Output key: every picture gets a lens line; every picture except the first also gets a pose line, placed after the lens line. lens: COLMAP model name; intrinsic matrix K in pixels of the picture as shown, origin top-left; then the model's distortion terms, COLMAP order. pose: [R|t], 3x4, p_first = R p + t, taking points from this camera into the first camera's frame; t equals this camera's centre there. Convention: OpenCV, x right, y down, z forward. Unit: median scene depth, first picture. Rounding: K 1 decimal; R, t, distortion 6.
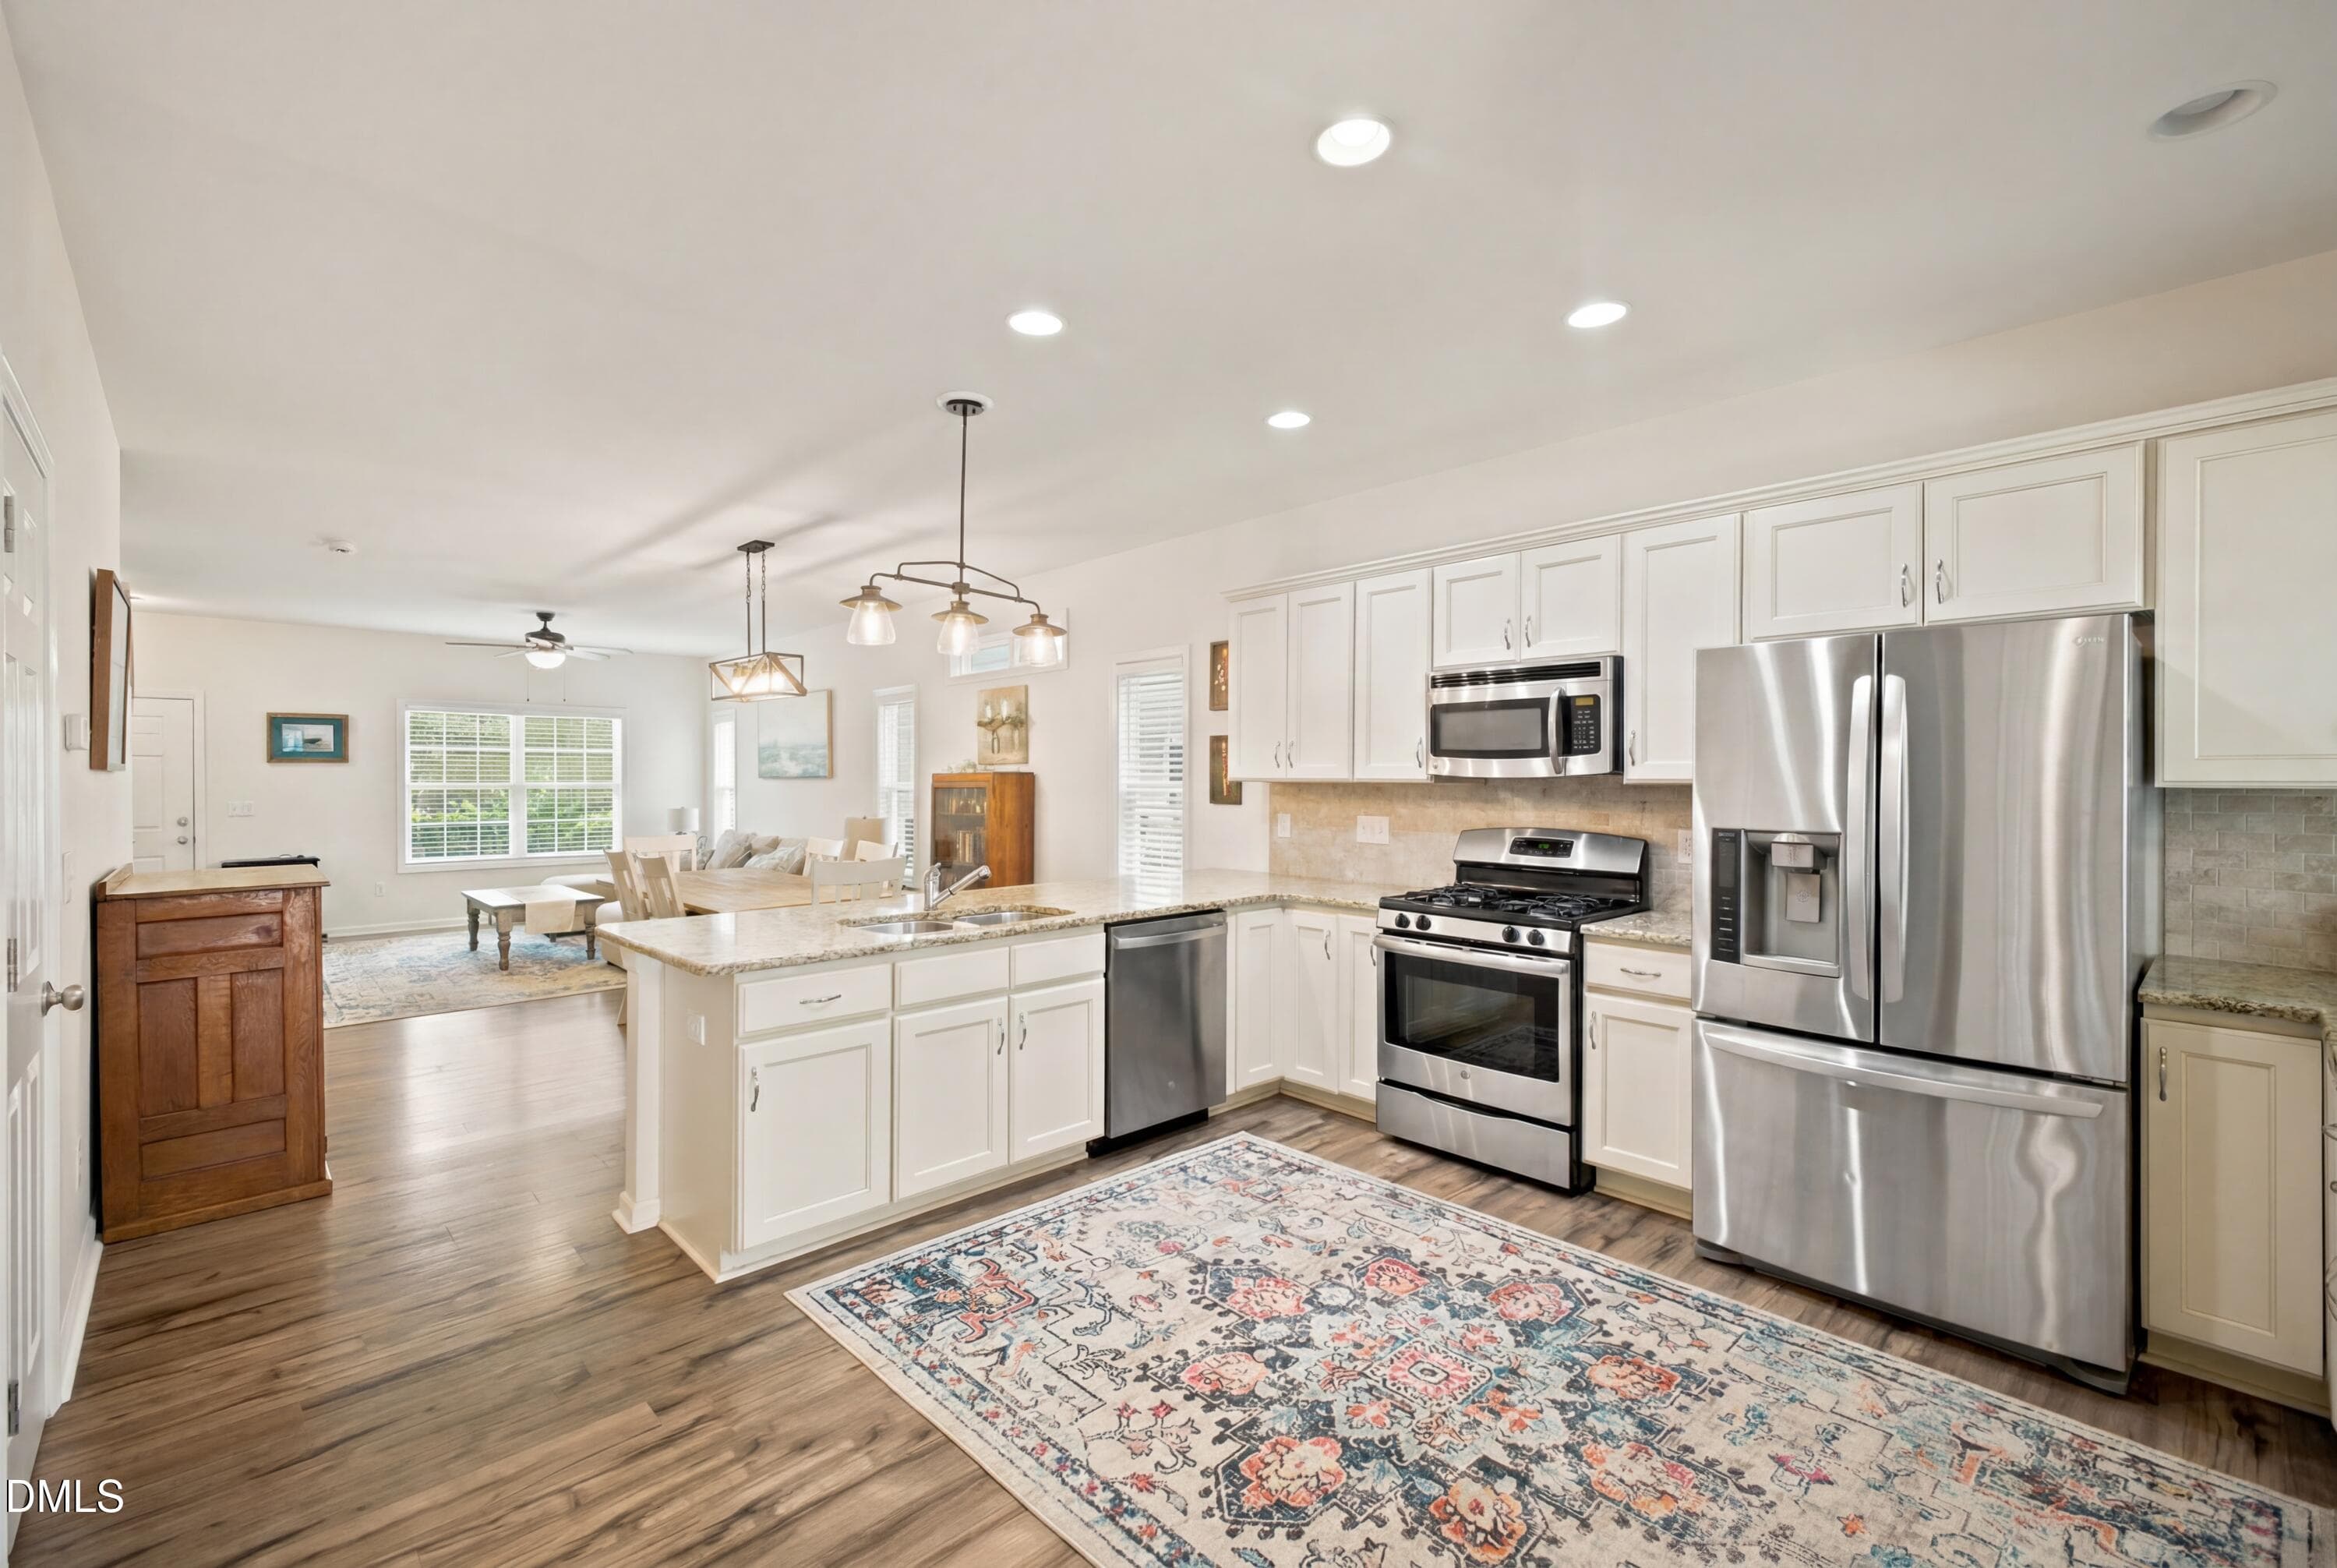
lens RADIAL K [[1020.1, 0, 1168.5], [0, 1020.1, 784.0], [0, 0, 1]] dist [0.022597, -0.000677]
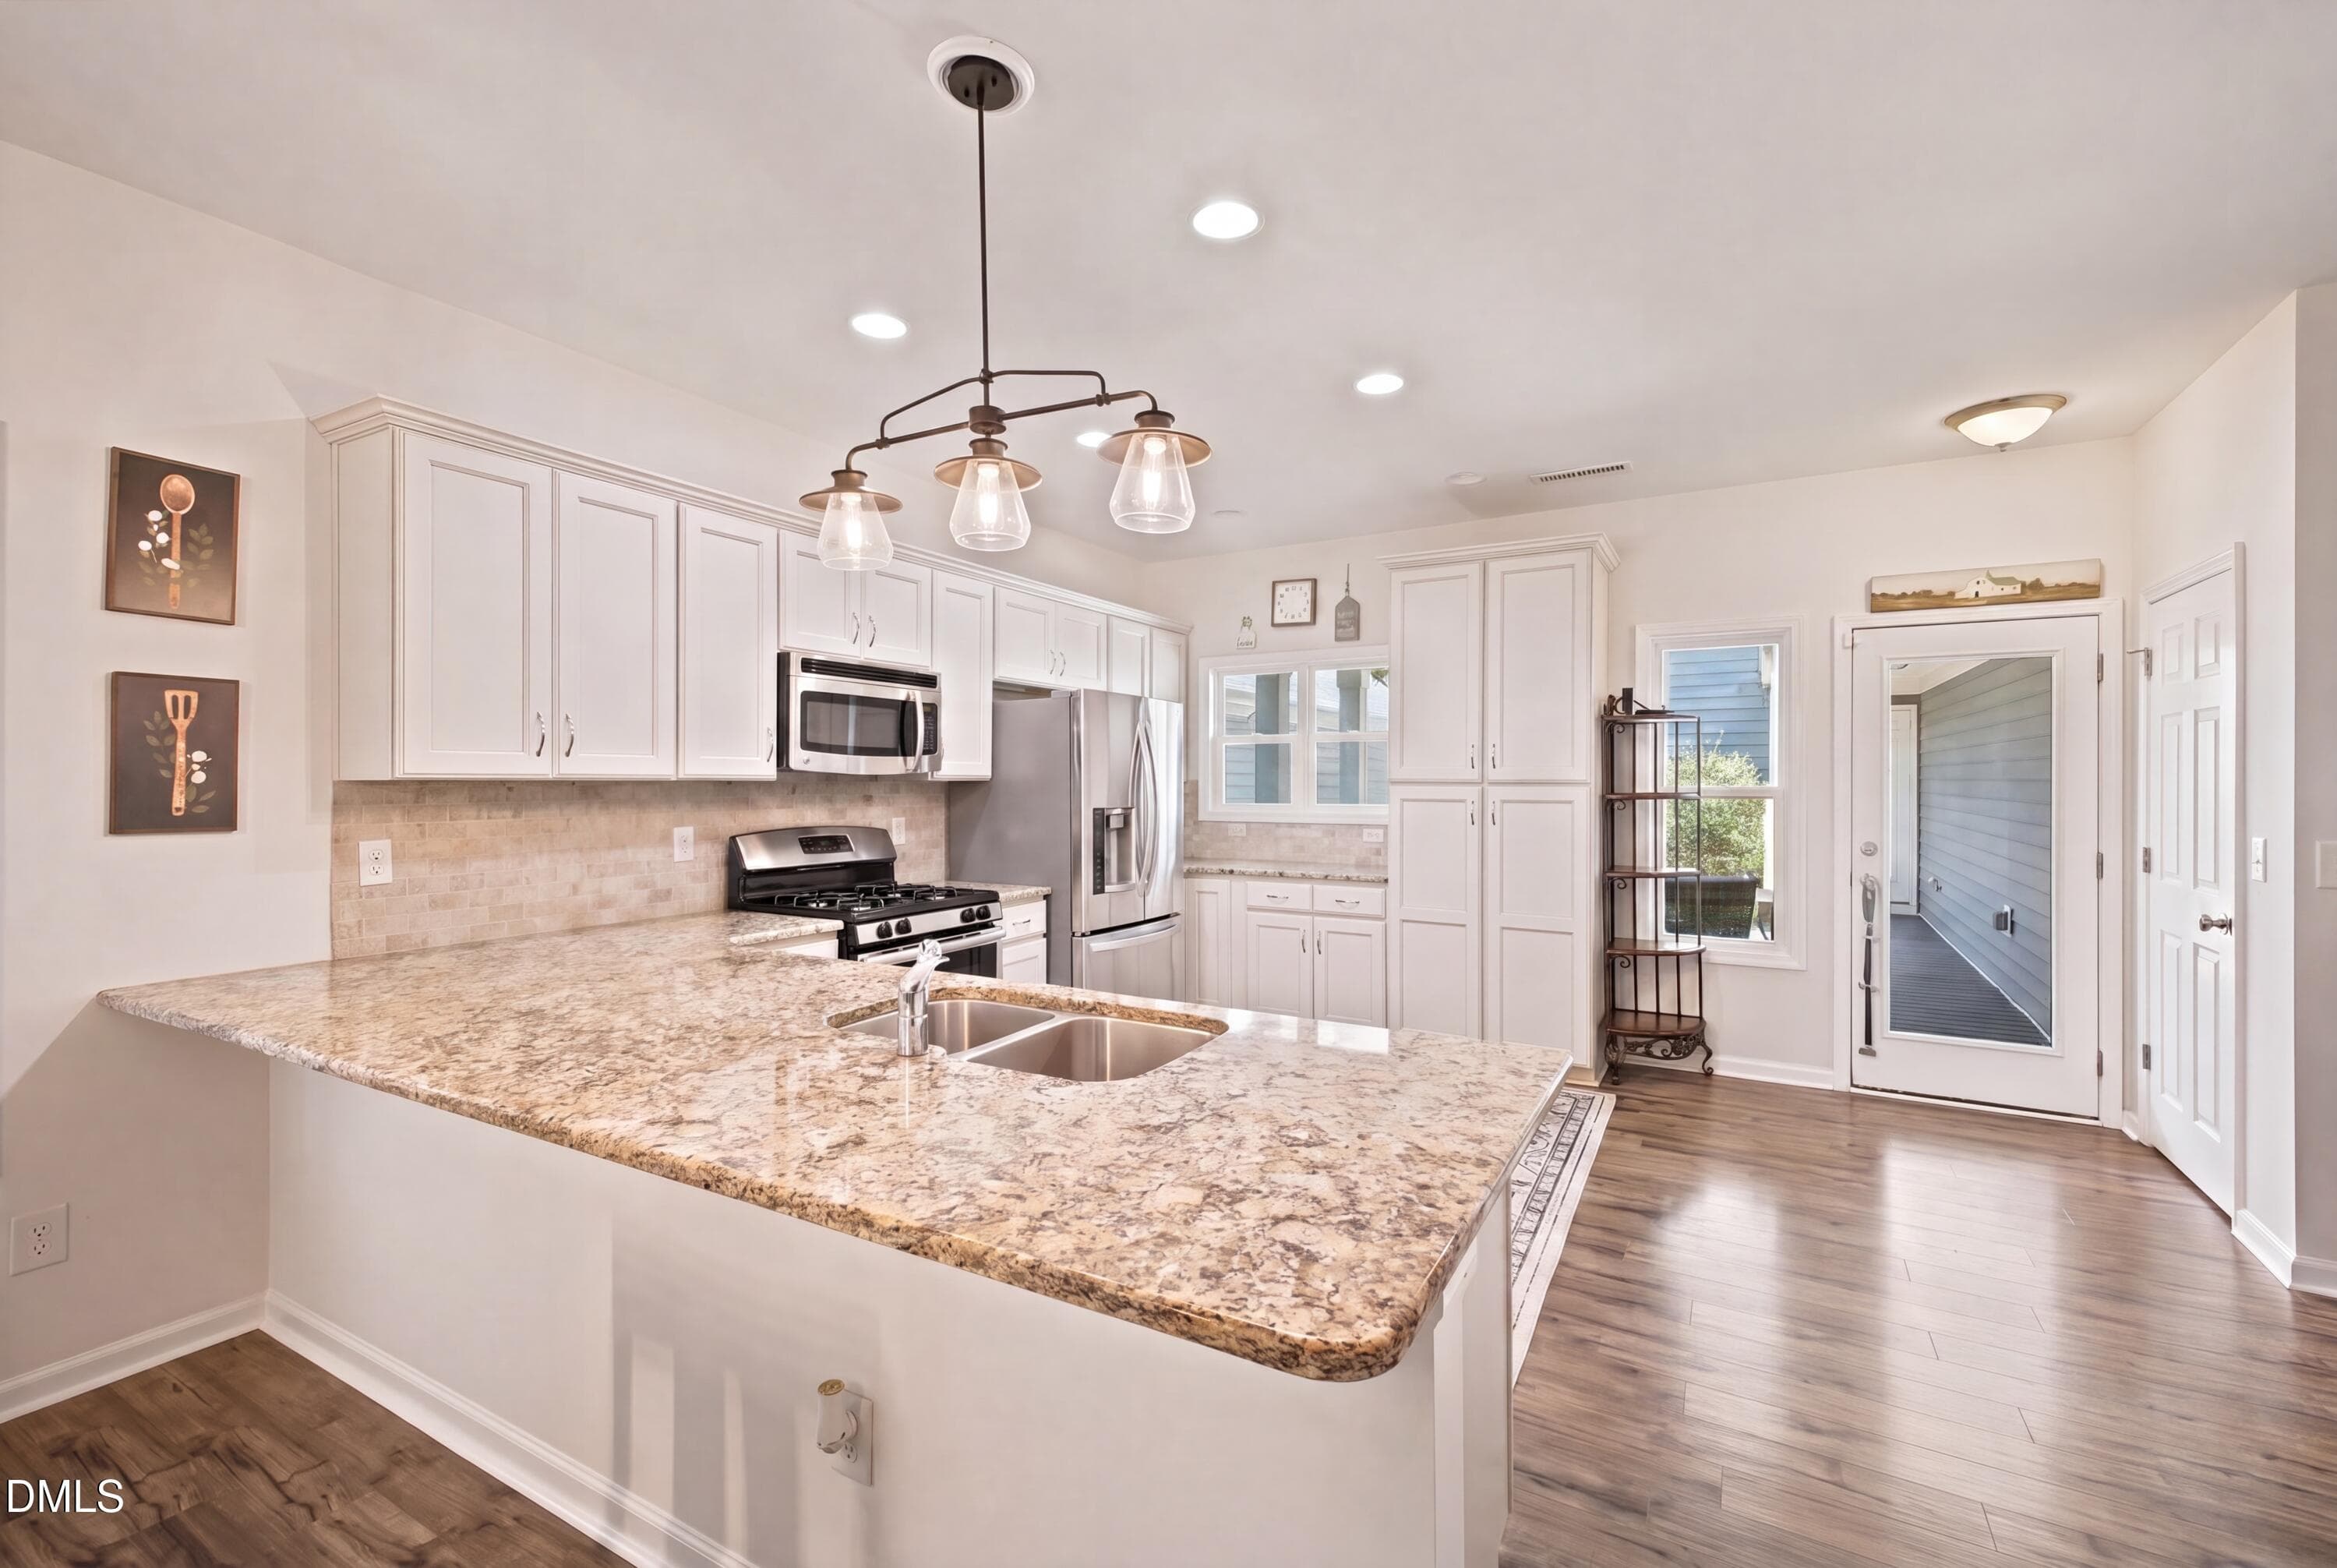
lens RADIAL K [[997.6, 0, 1172.0], [0, 997.6, 781.0], [0, 0, 1]] dist [0.022130, -0.000498]
pose [[-0.292048, -0.003773, 0.956396, -0.701498], [0.005432, 0.999970, 0.005604, -0.003728], [-0.956388, 0.006832, -0.292018, 1.012481]]
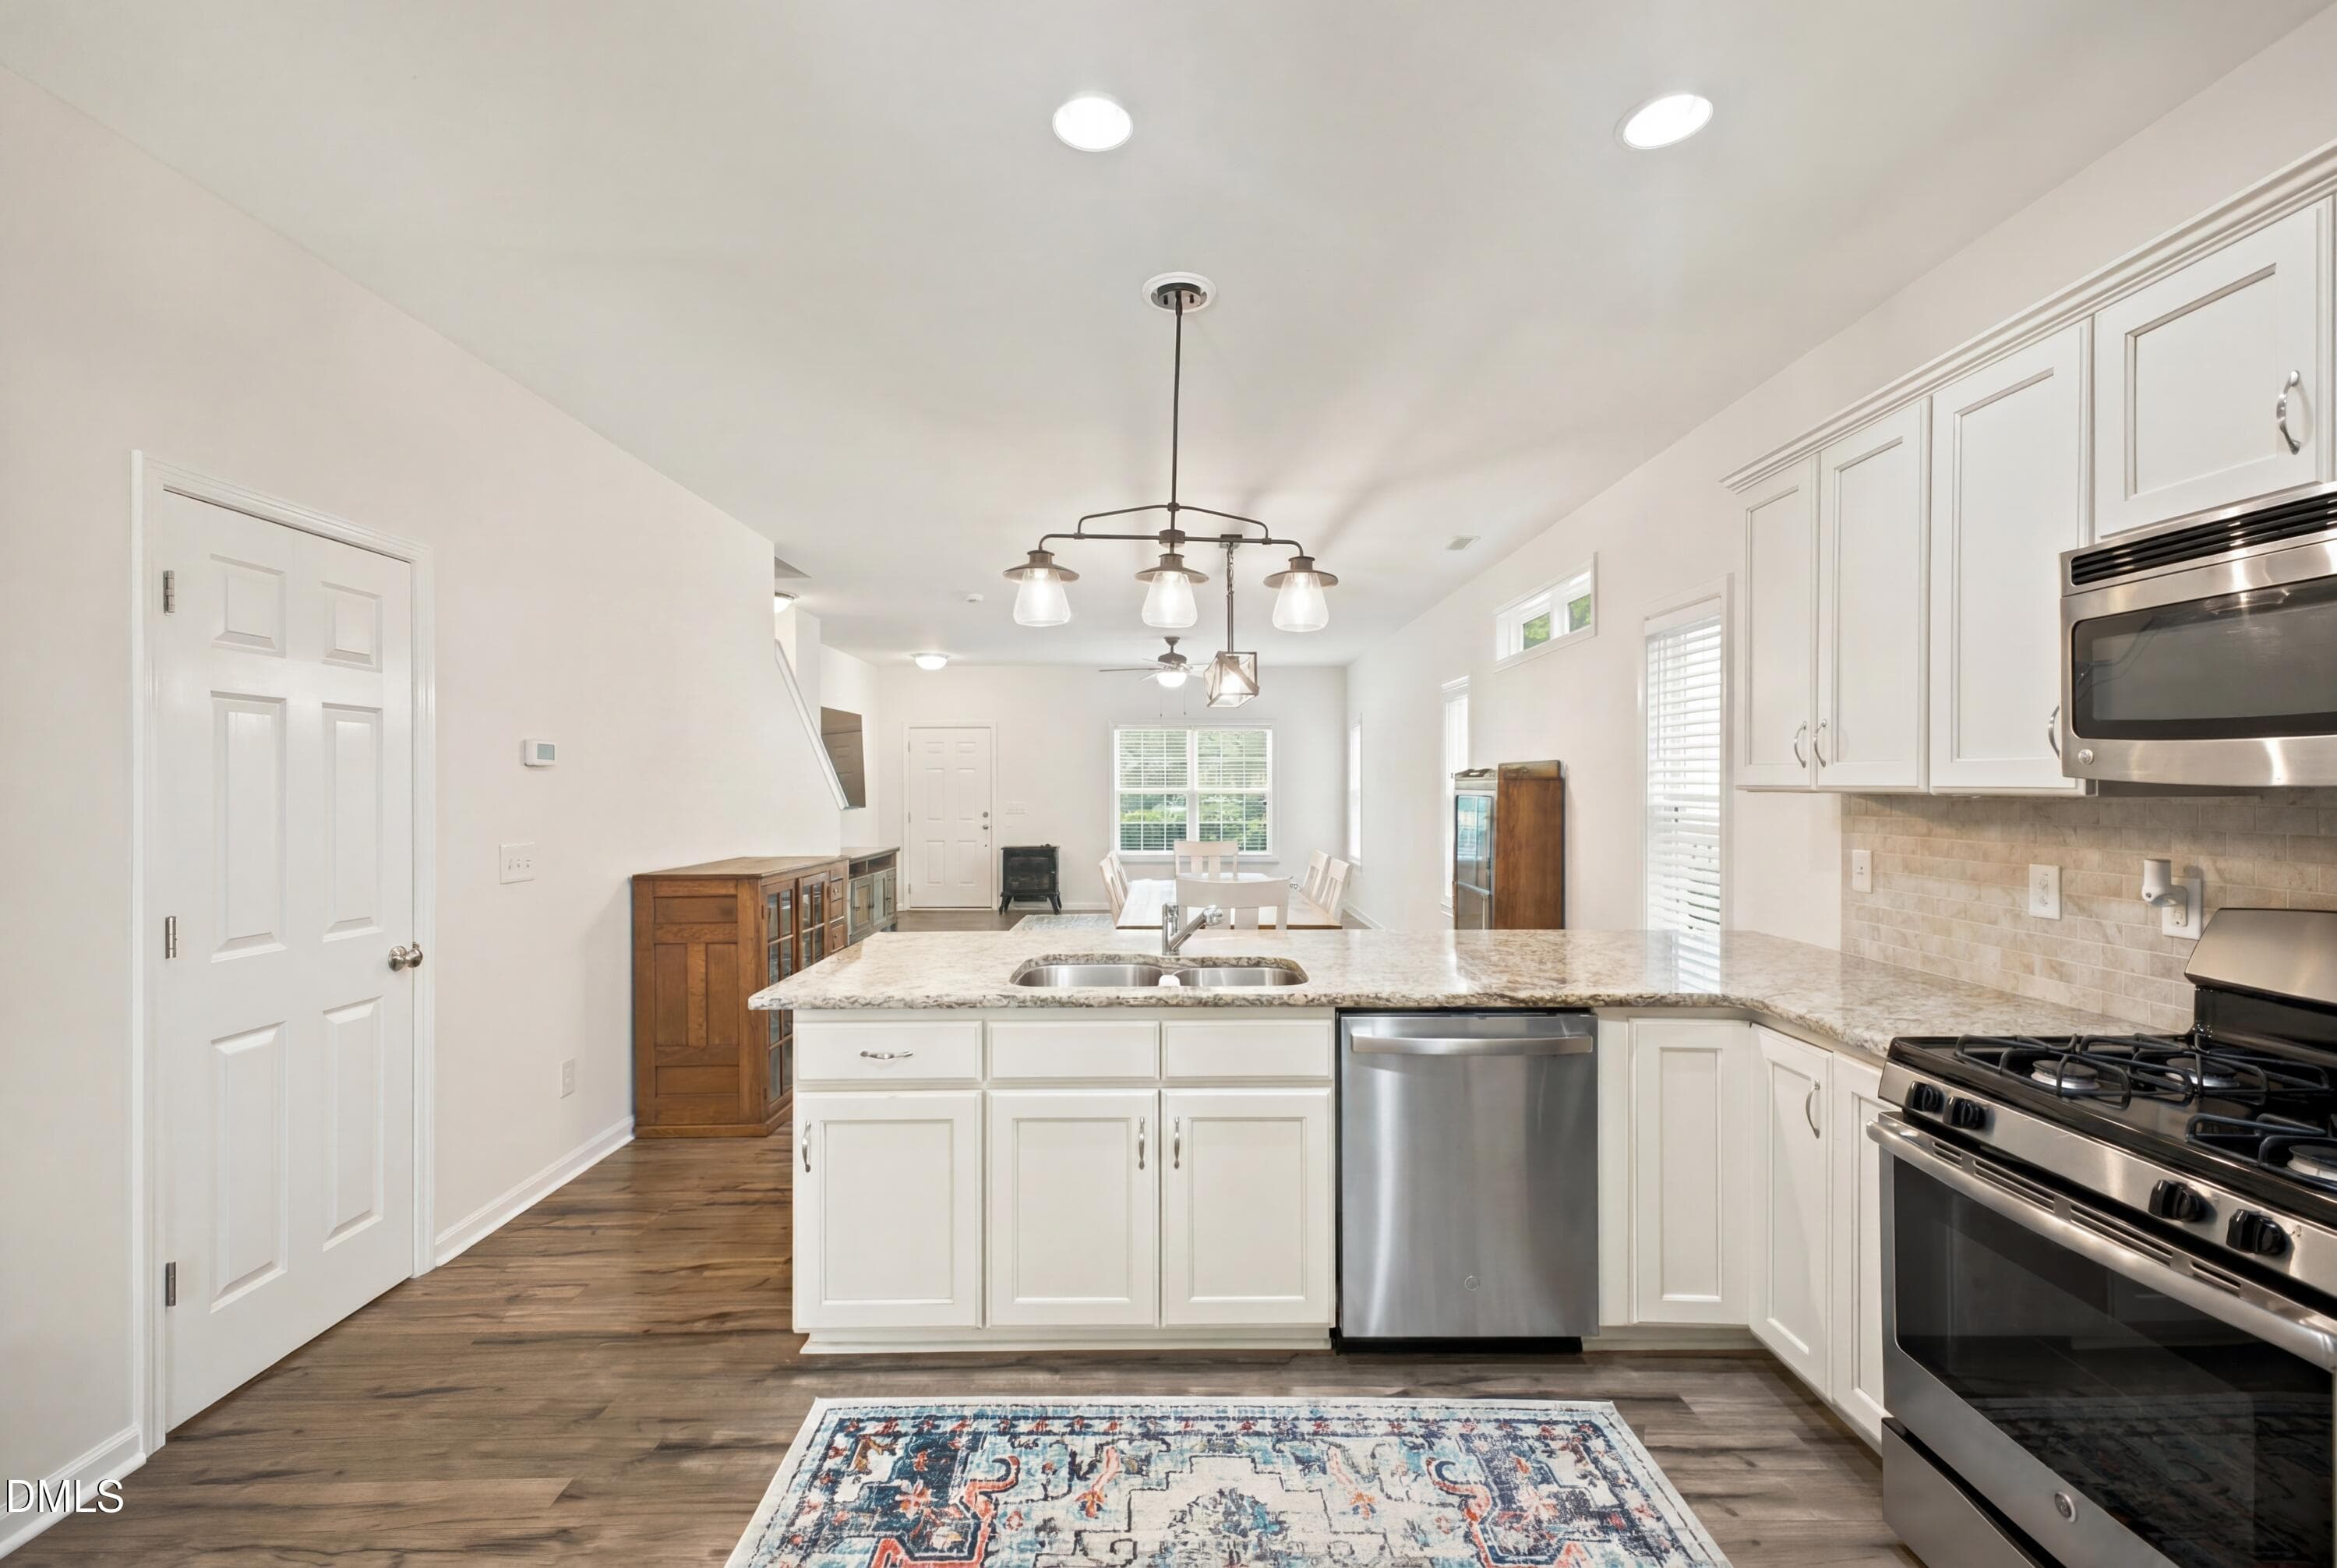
lens RADIAL K [[1020.1, 0, 1168.5], [0, 1020.1, 784.0], [0, 0, 1]] dist [0.022597, -0.000677]
pose [[0.727136, -0.000811, -0.686493, 0.302719], [-0.003572, 0.999981, -0.004965, -0.003608], [0.686484, 0.006062, 0.727120, 0.423858]]
